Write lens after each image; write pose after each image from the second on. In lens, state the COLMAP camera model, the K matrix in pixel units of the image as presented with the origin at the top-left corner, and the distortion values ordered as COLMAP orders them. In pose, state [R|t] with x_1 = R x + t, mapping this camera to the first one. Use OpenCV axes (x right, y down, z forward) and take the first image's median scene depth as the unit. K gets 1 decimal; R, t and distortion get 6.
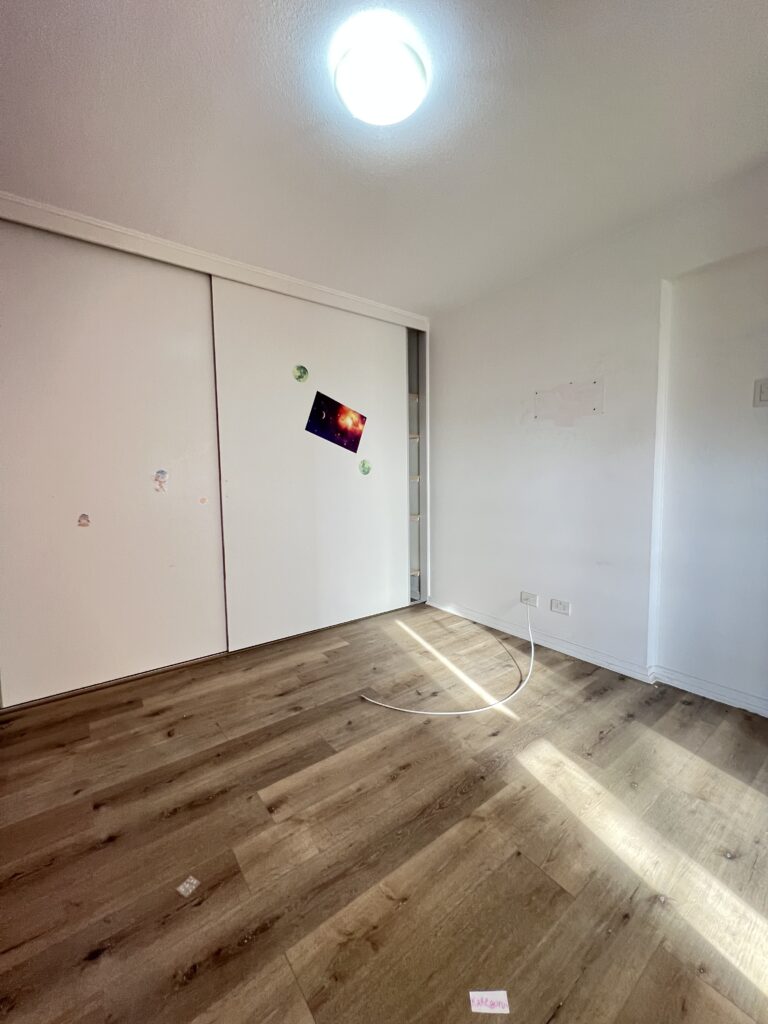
lens RADIAL K [[408.8, 0, 388.8], [0, 408.8, 510.3], [0, 0, 1]] dist [-0.002602, 0.000712]
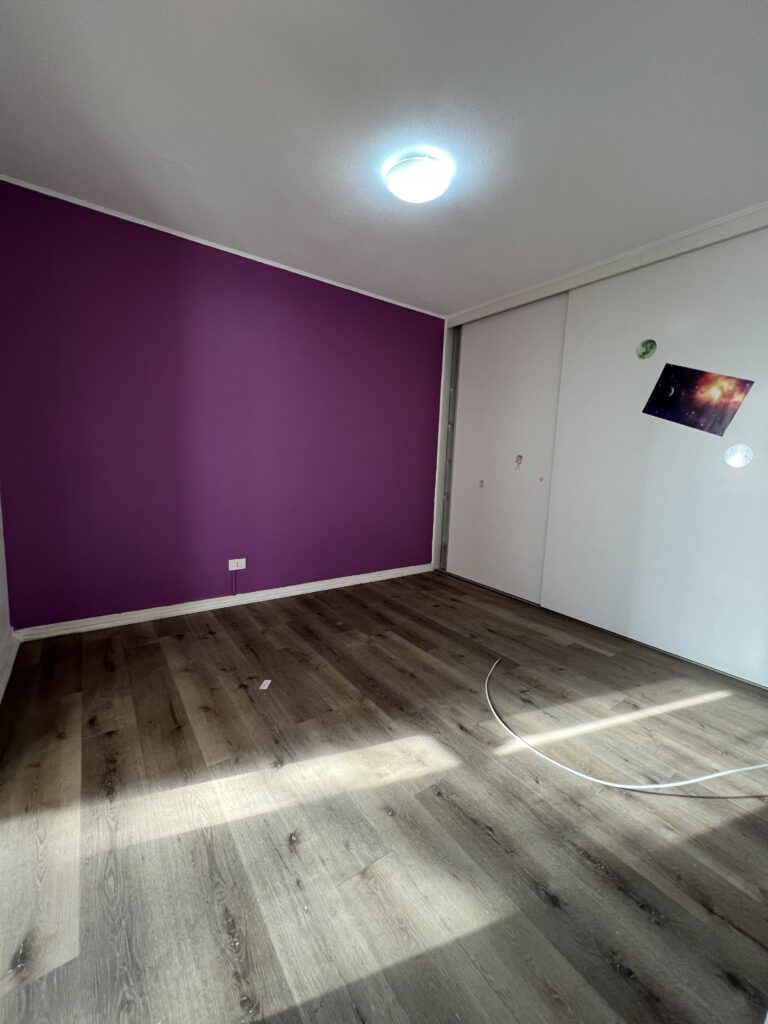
lens RADIAL K [[408.8, 0, 388.5], [0, 408.8, 511.7], [0, 0, 1]] dist [-0.002602, 0.000712]
pose [[-0.016388, 0.144950, -0.989303, 1.020060], [-0.123229, 0.981600, 0.145863, -0.065675], [0.992243, 0.124301, 0.001776, 0.677985]]
